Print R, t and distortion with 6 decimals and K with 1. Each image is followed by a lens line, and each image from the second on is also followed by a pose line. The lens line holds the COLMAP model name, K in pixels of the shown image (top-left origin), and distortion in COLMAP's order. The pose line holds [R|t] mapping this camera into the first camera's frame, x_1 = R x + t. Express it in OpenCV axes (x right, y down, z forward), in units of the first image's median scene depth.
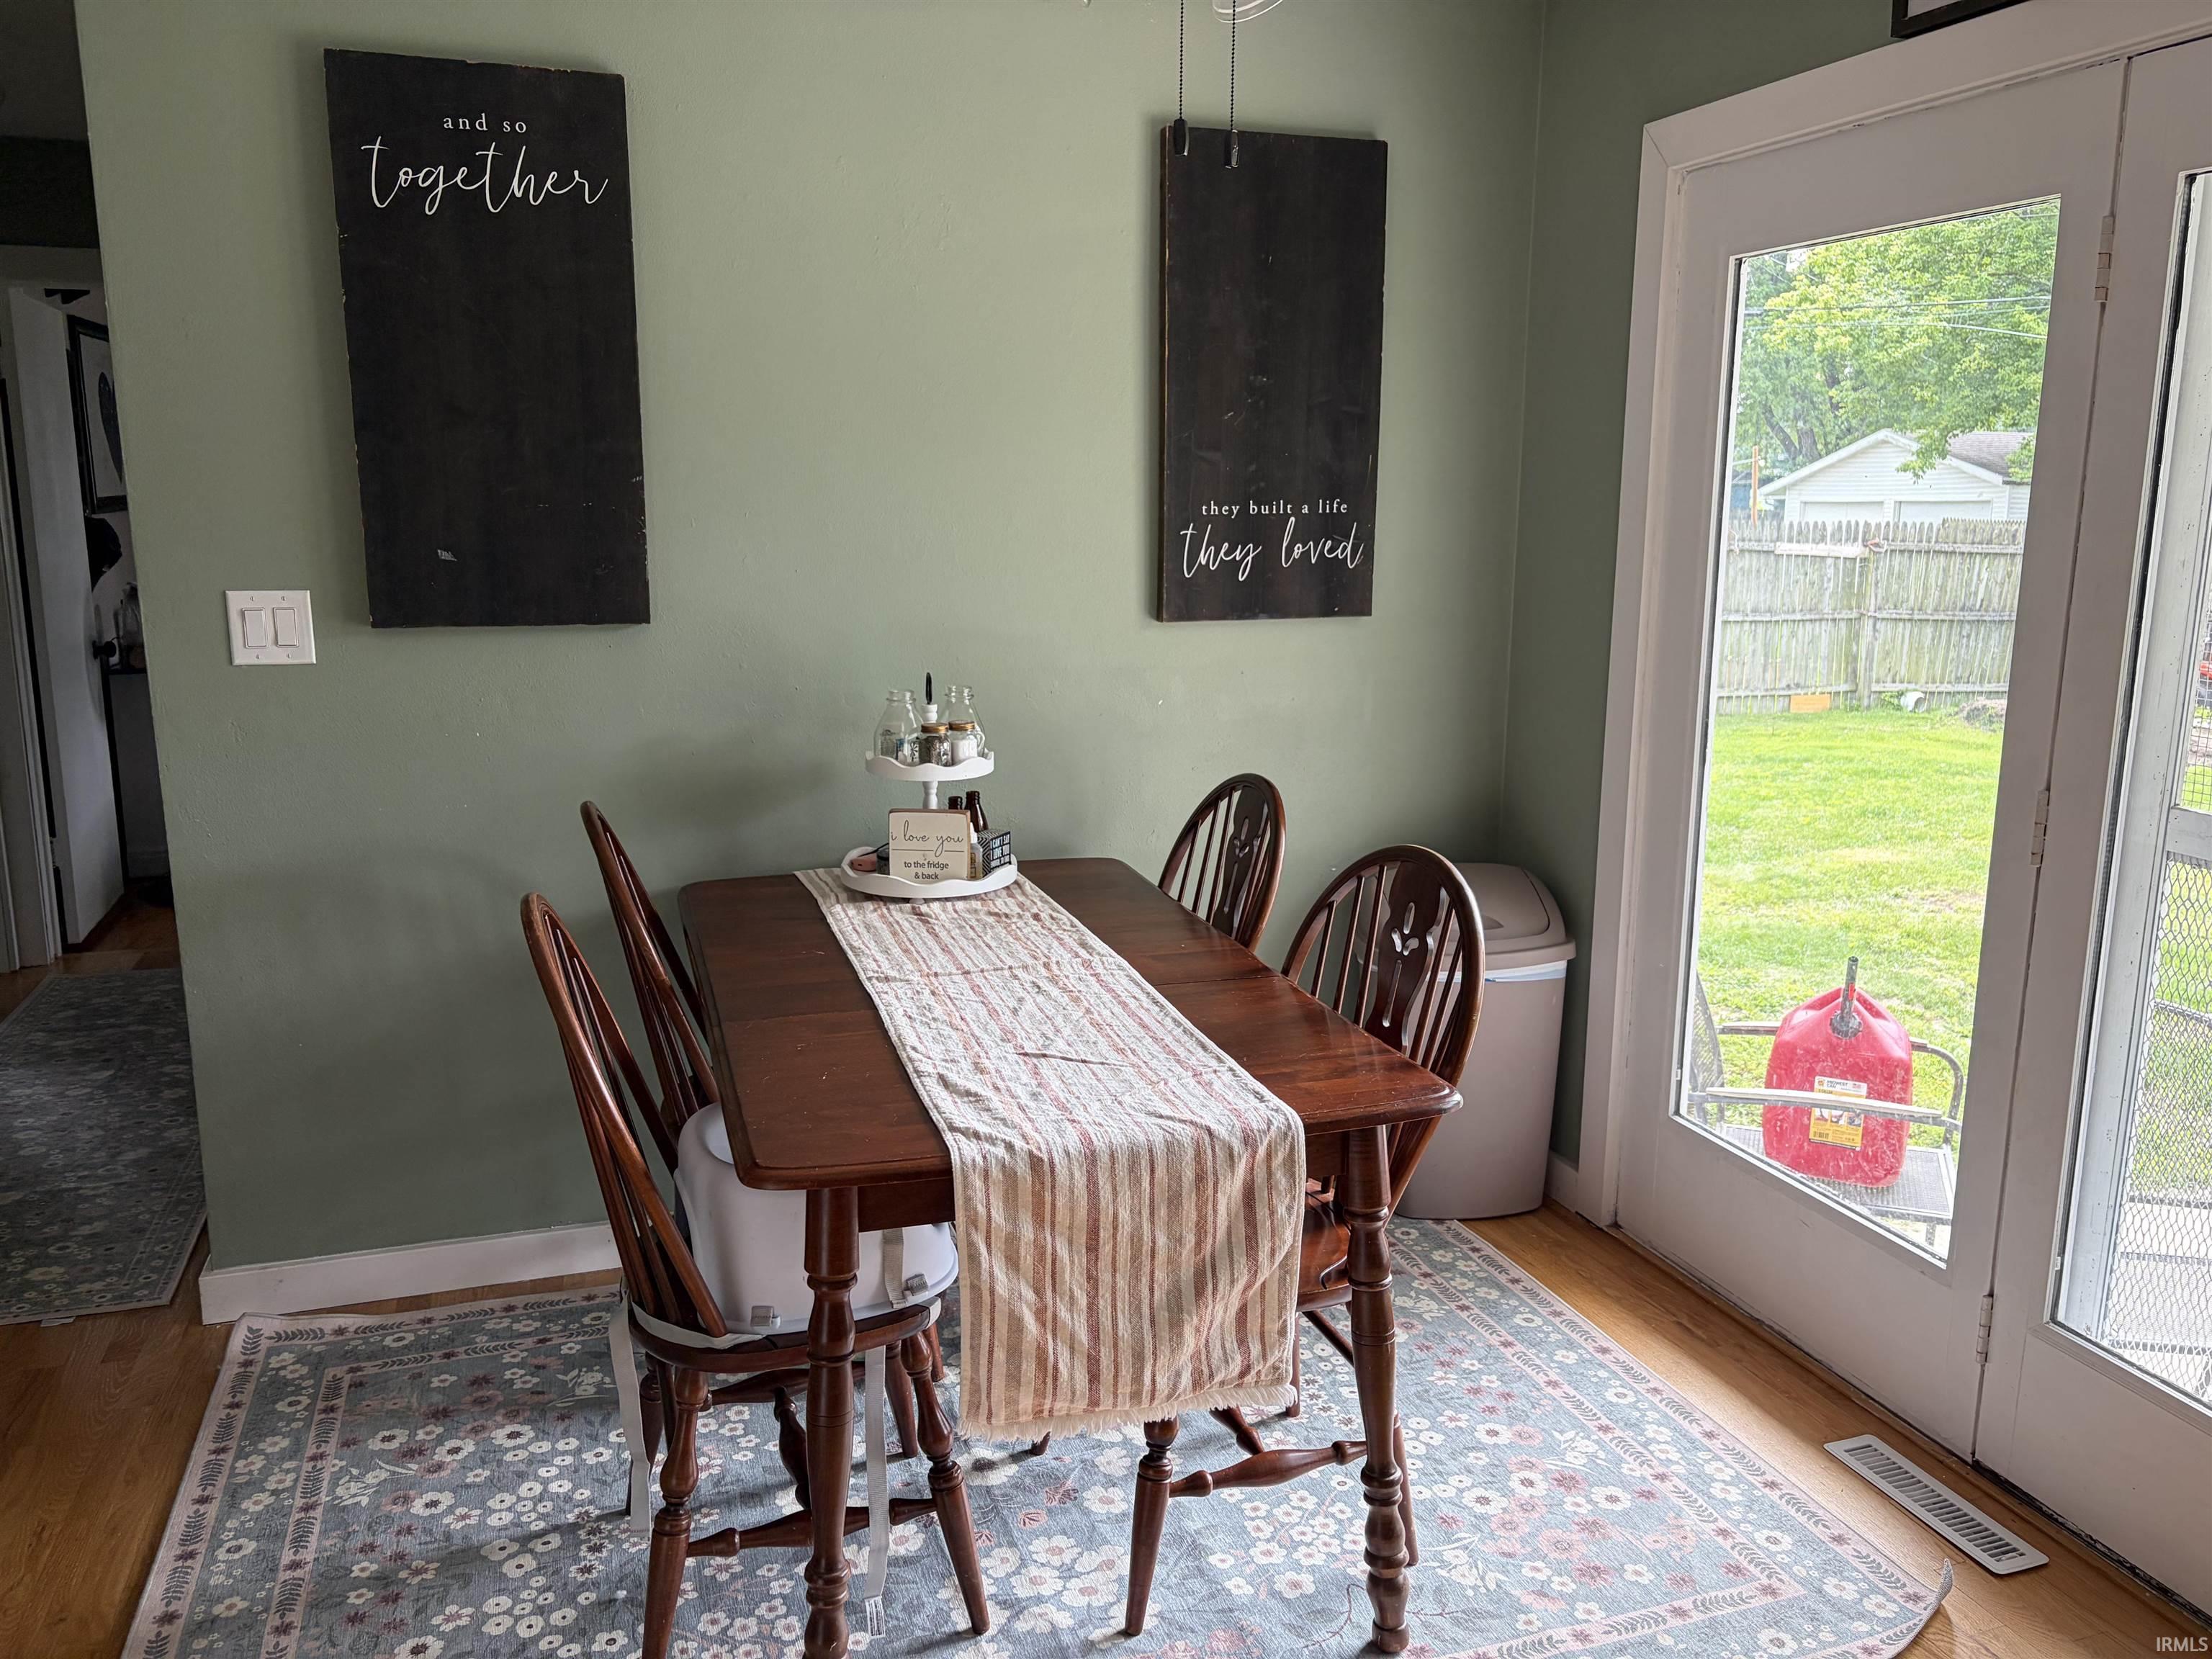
lens RADIAL K [[1657.5, 0, 1103.4], [0, 1657.5, 817.0], [0, 0, 1]] dist [0.006536, -0.010974]
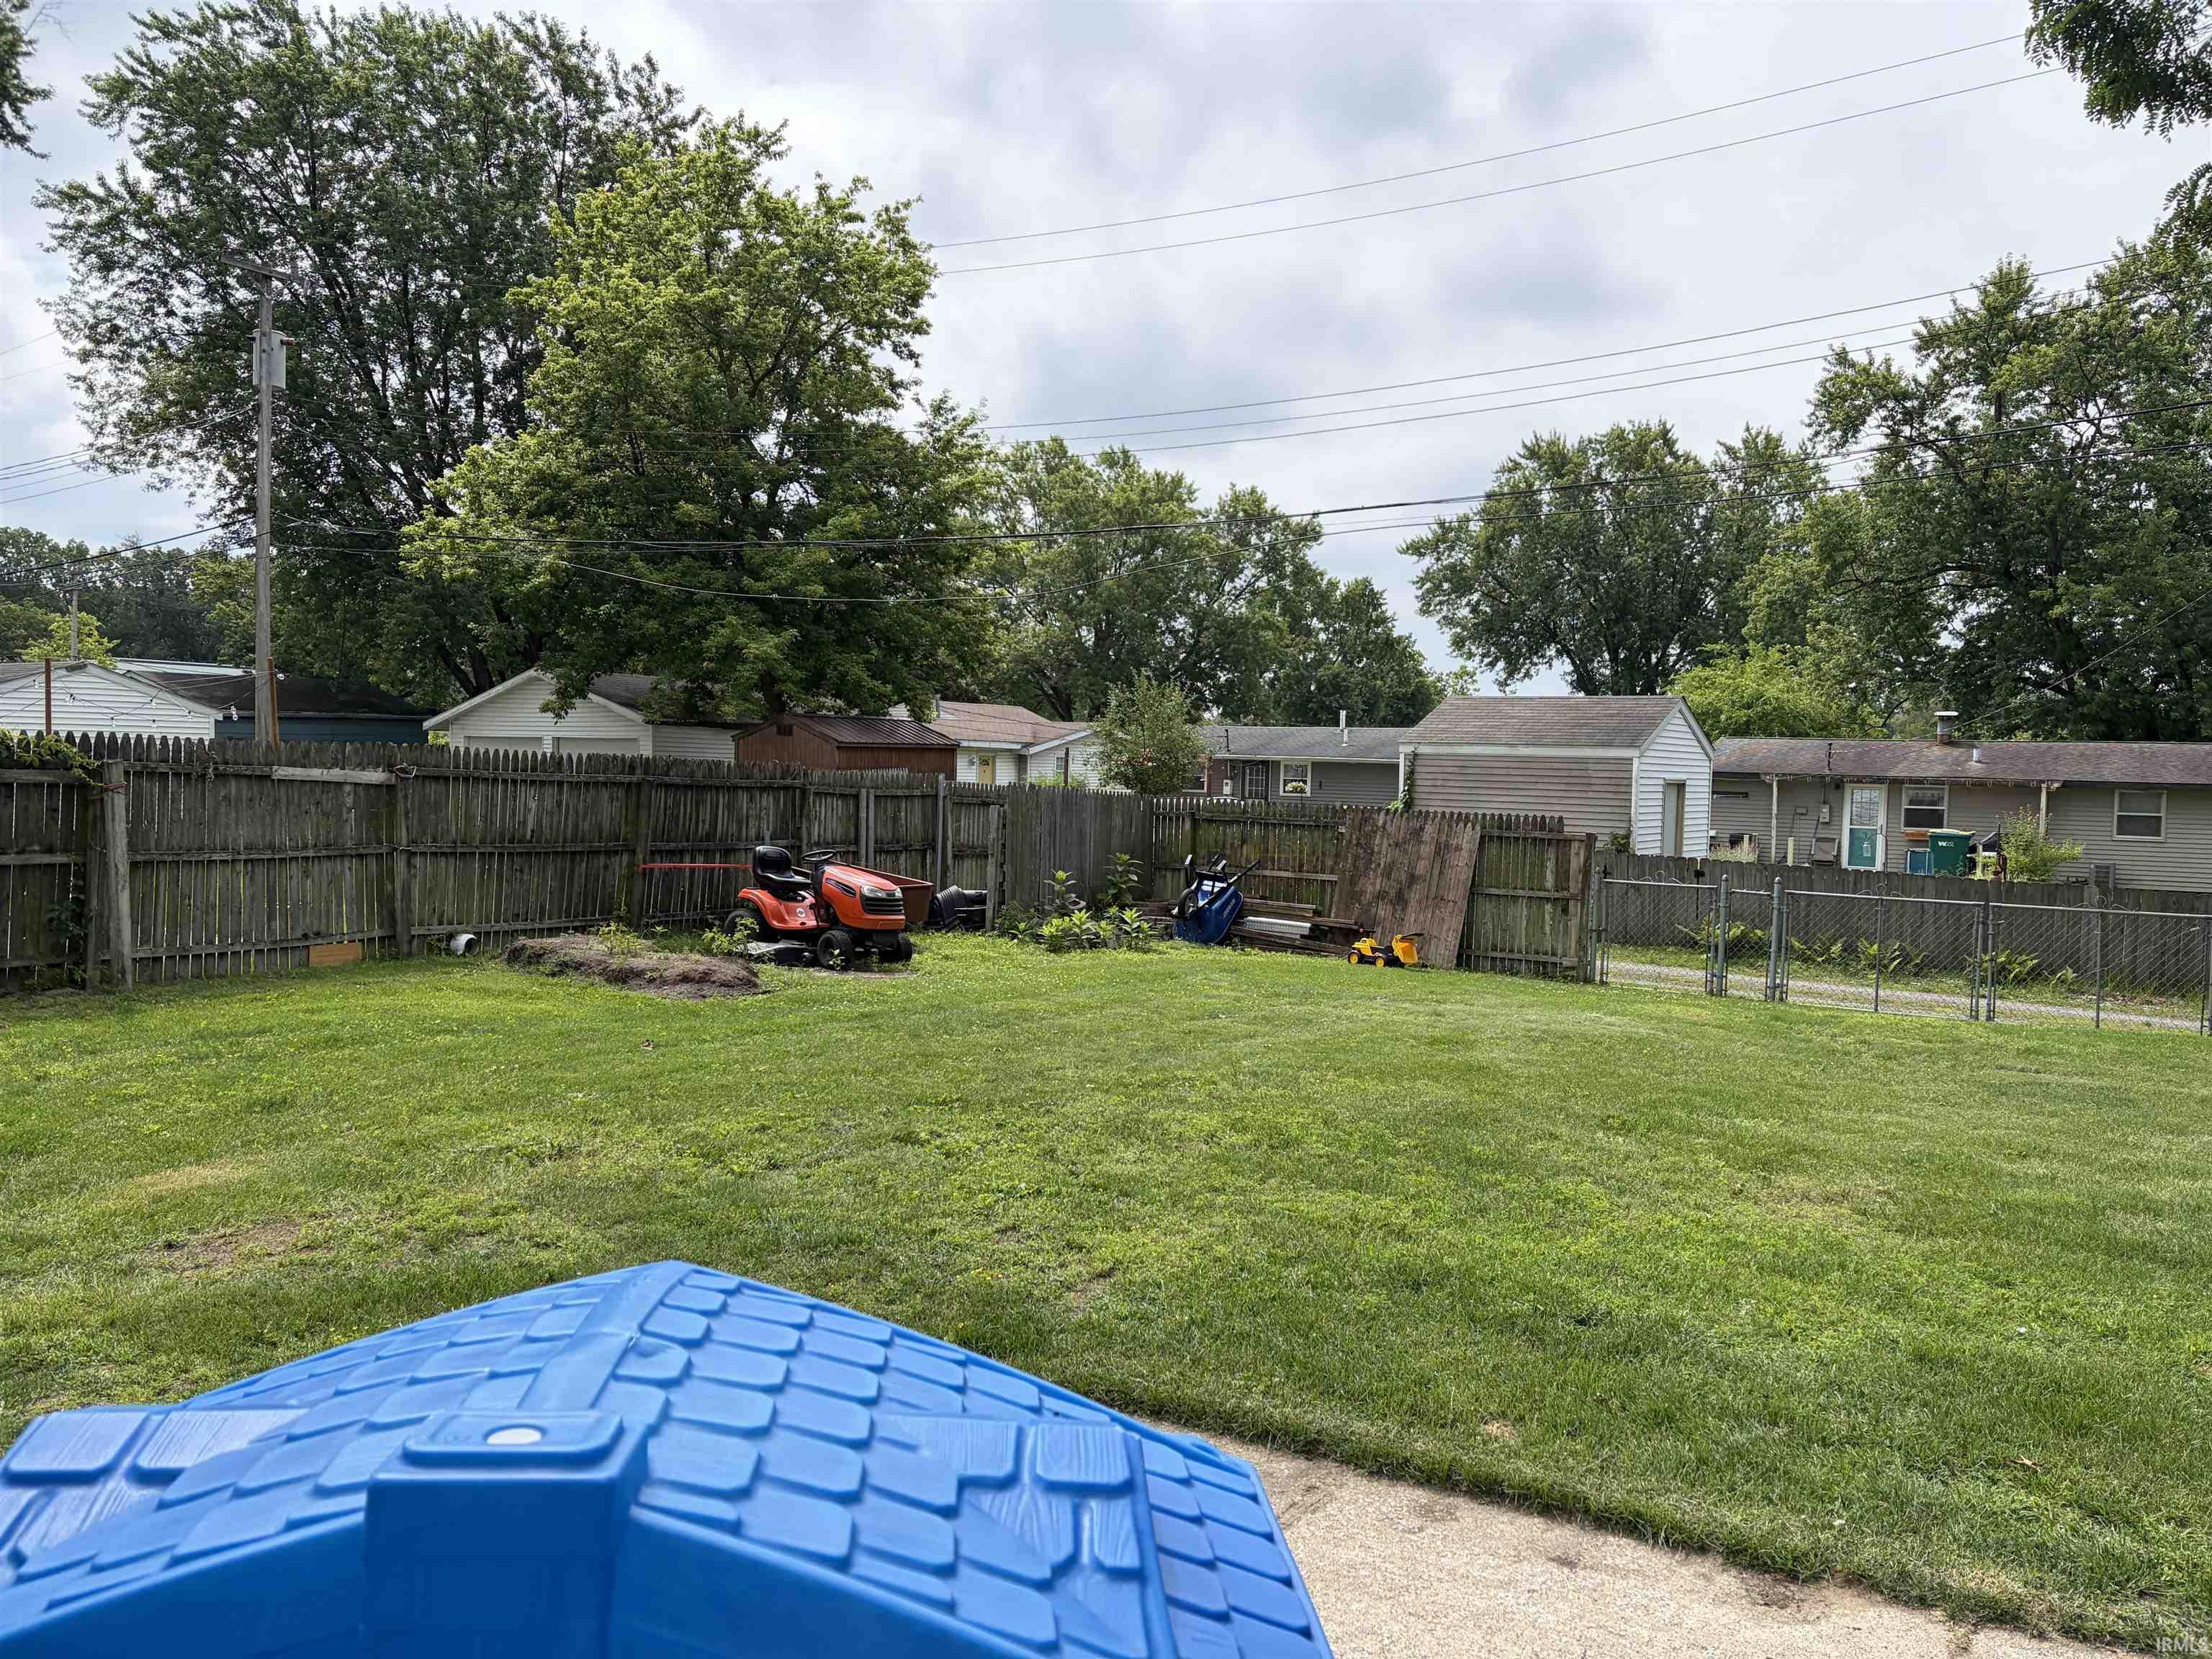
lens RADIAL K [[1657.5, 0, 1108.0], [0, 1657.5, 828.0], [0, 0, 1]] dist [0.006536, -0.010974]
pose [[0.750118, -0.015095, 0.661132, 0.160607], [0.104784, 0.989823, -0.096288, -0.009317], [-0.652950, 0.141504, 0.744065, 0.101621]]
